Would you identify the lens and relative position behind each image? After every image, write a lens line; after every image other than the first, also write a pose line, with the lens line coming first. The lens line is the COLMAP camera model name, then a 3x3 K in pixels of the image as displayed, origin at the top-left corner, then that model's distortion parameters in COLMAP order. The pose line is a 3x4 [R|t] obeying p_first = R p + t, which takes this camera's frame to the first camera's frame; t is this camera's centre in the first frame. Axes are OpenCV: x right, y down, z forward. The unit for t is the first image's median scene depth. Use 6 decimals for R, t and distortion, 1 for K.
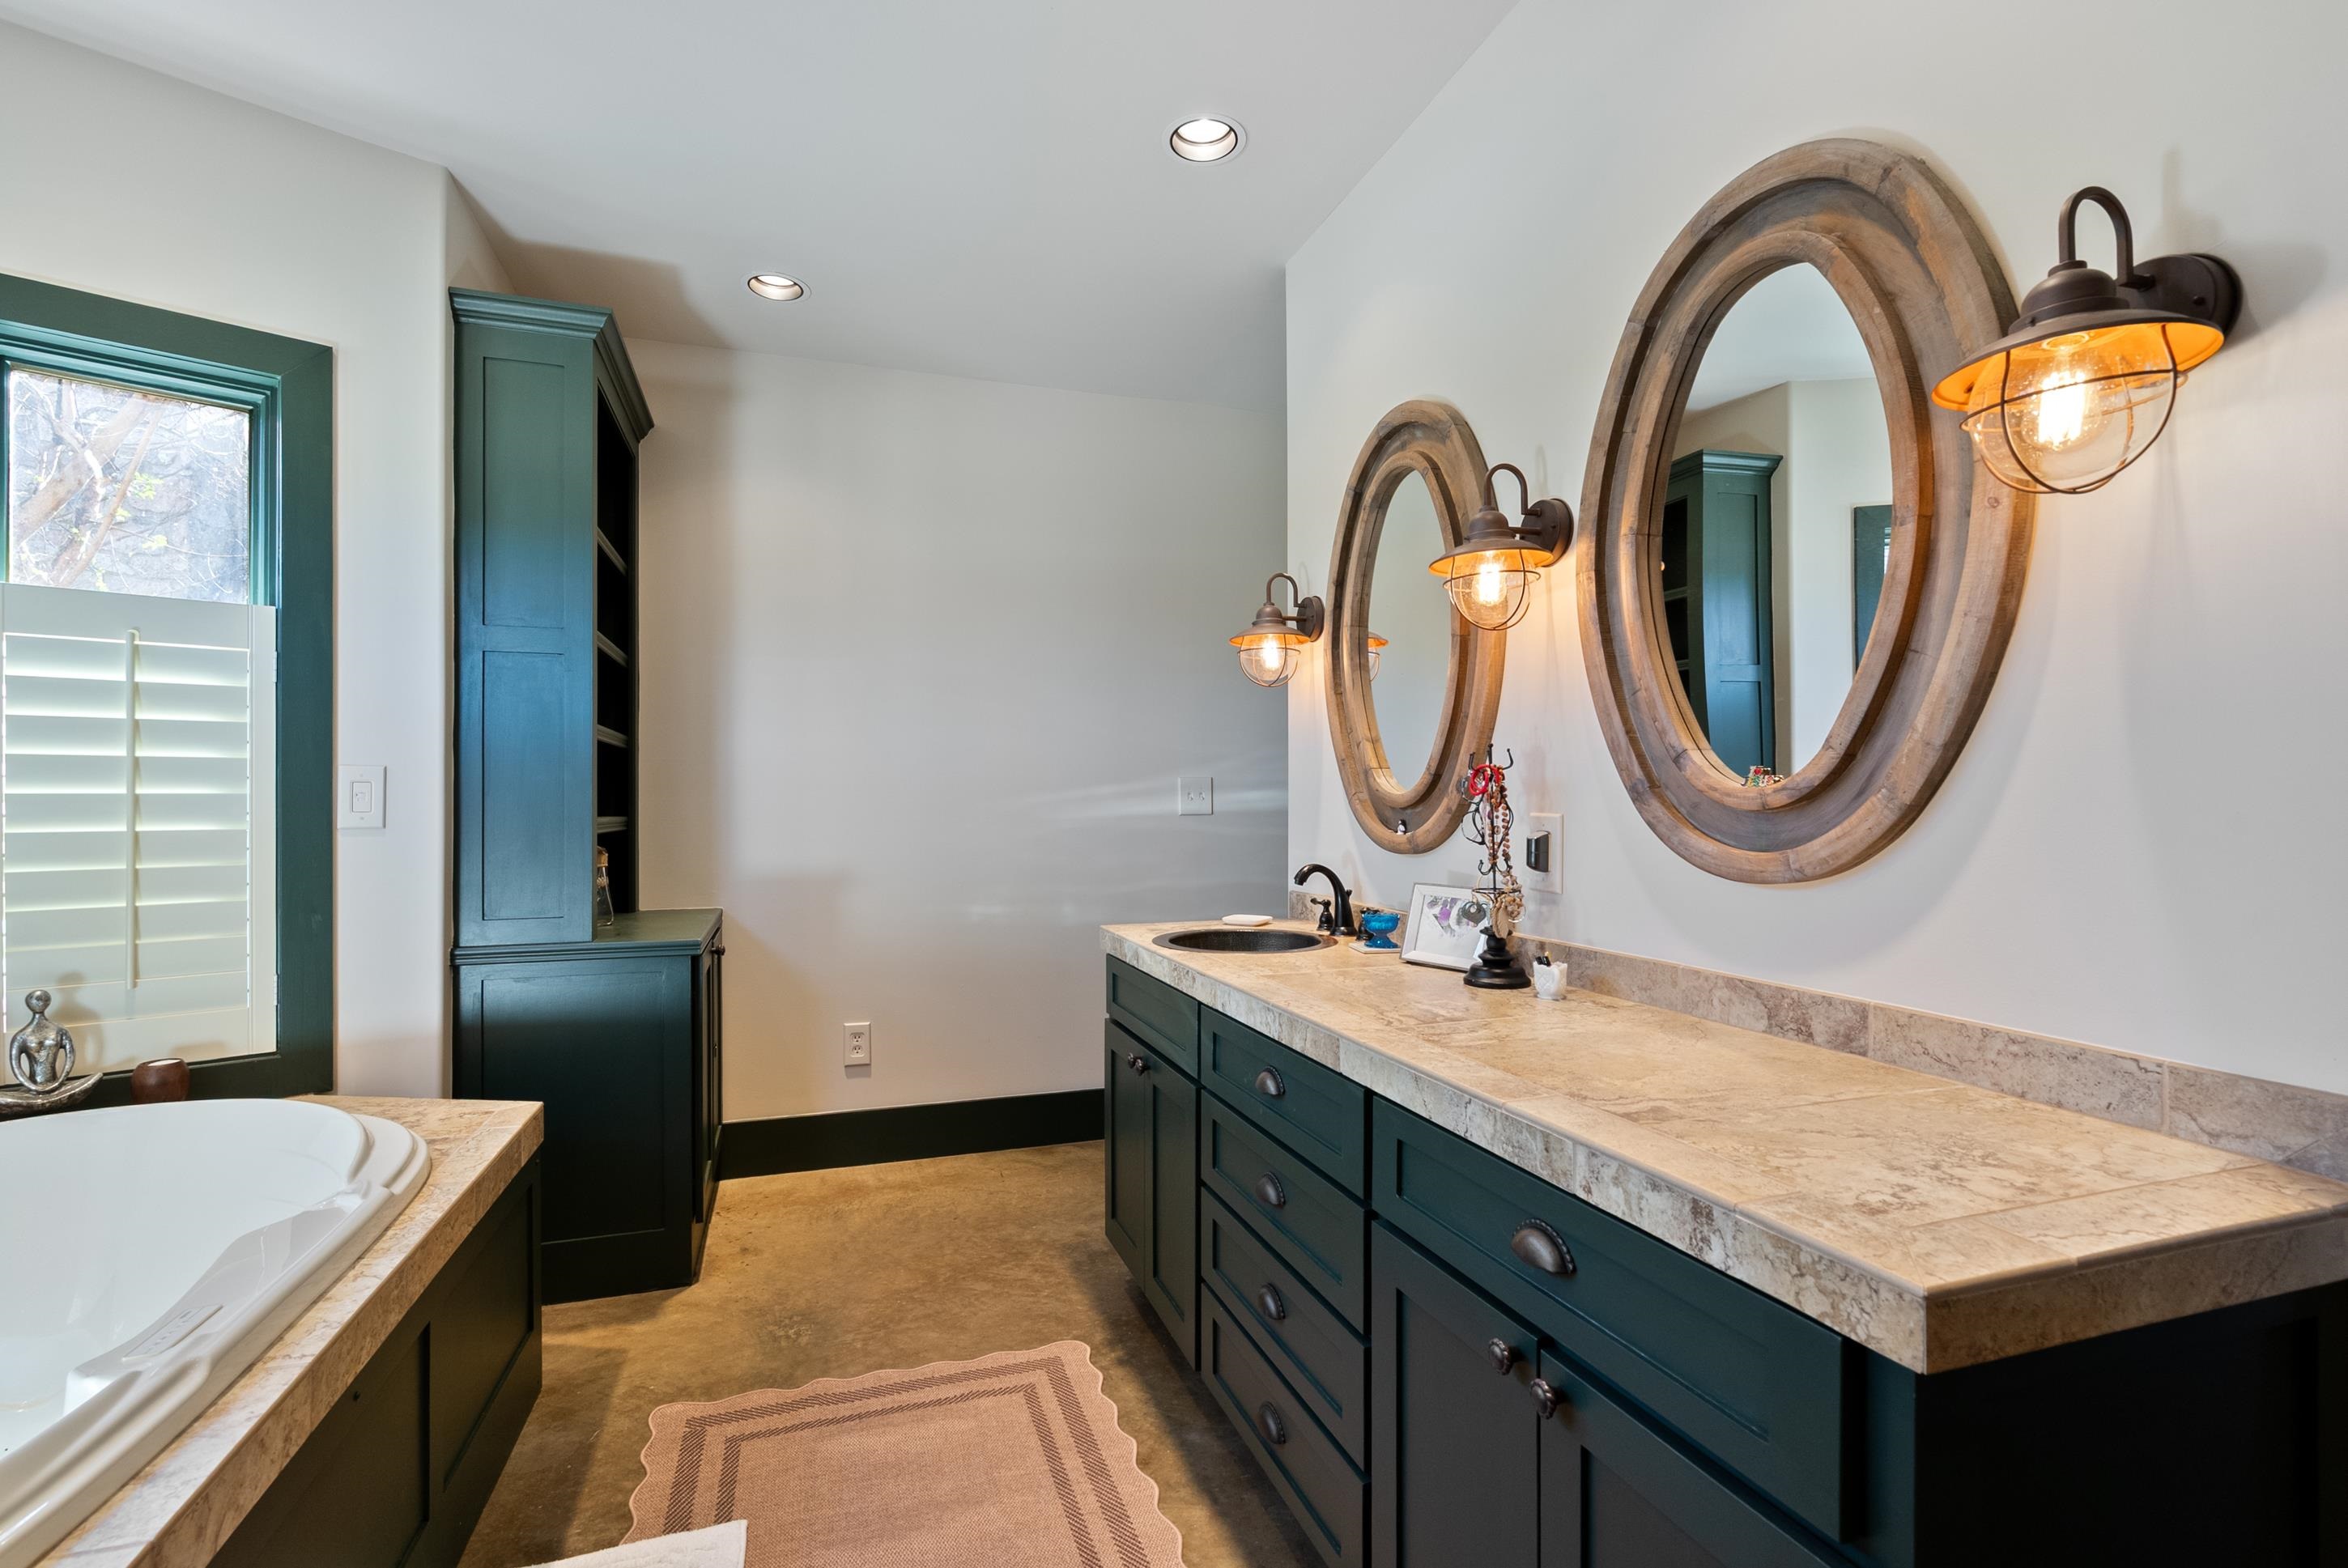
lens RADIAL K [[1063.4, 0, 1174.0], [0, 1063.4, 784.0], [0, 0, 1]] dist [-0.008607, 0.006262]
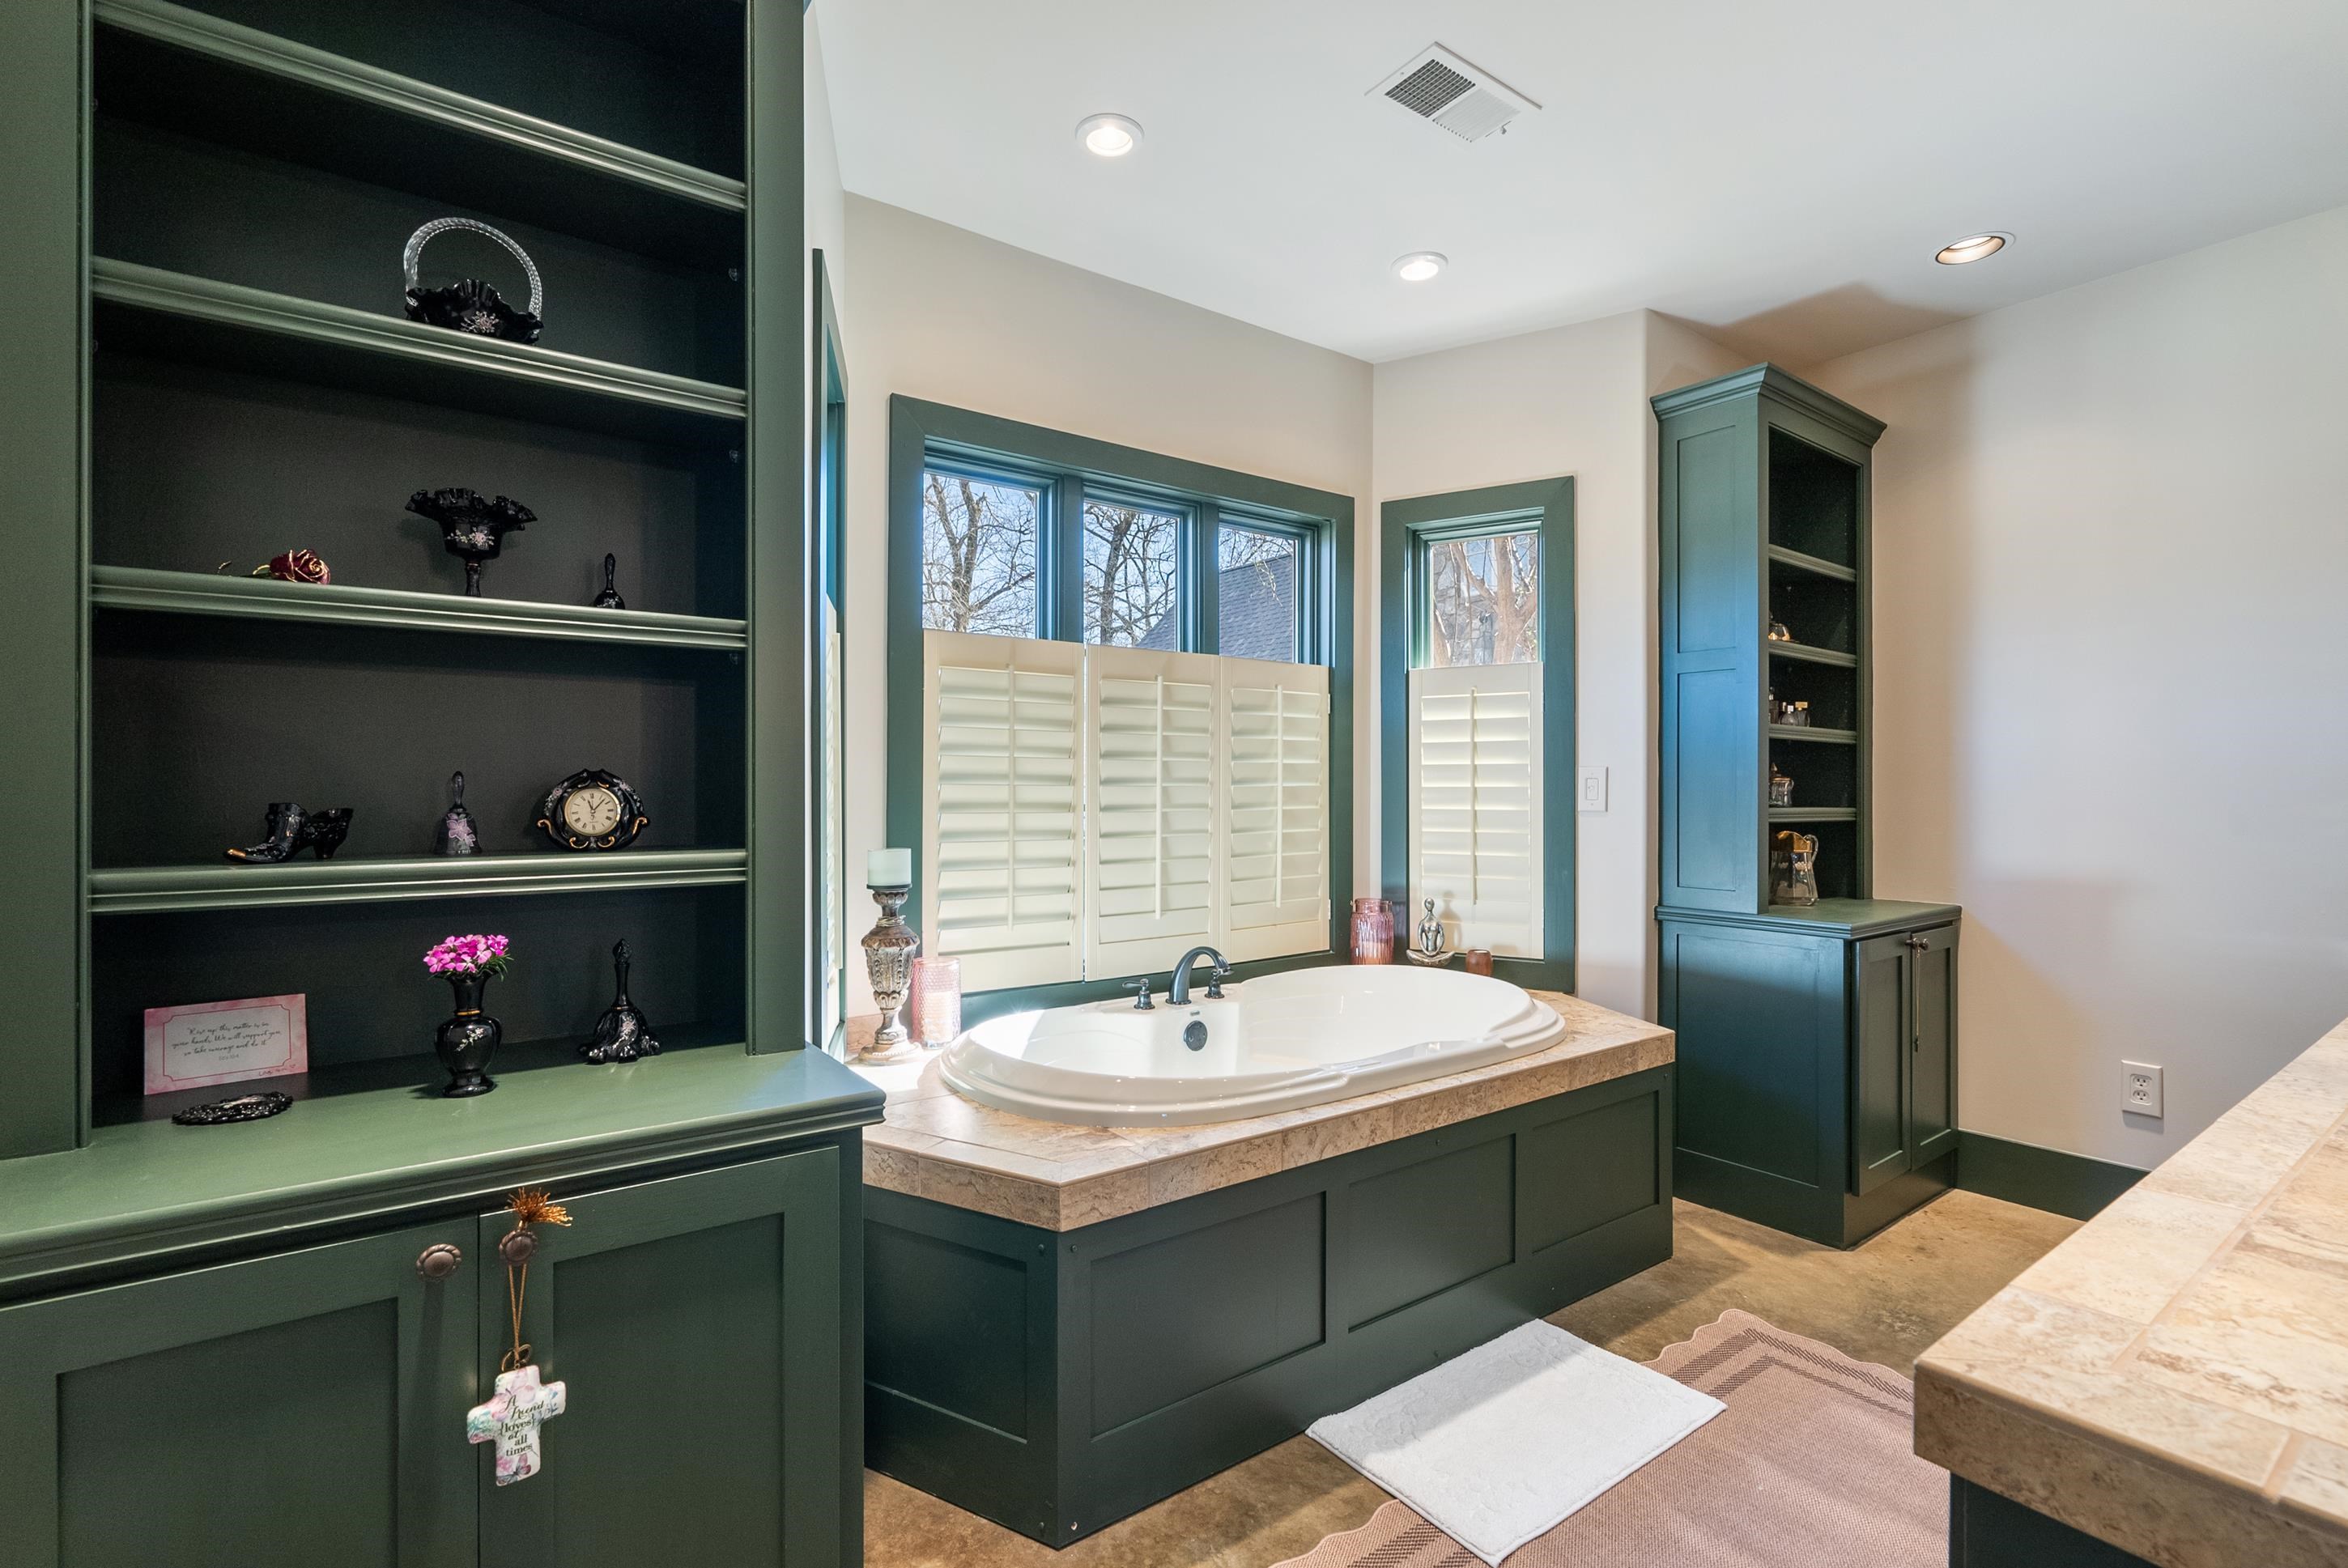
lens RADIAL K [[1063.4, 0, 1174.0], [0, 1063.4, 784.0], [0, 0, 1]] dist [-0.008607, 0.006262]
pose [[0.307364, -0.001488, -0.951591, 0.430504], [0.007626, 0.999971, 0.000899, -0.000383], [0.951562, -0.007533, 0.307366, 0.049093]]
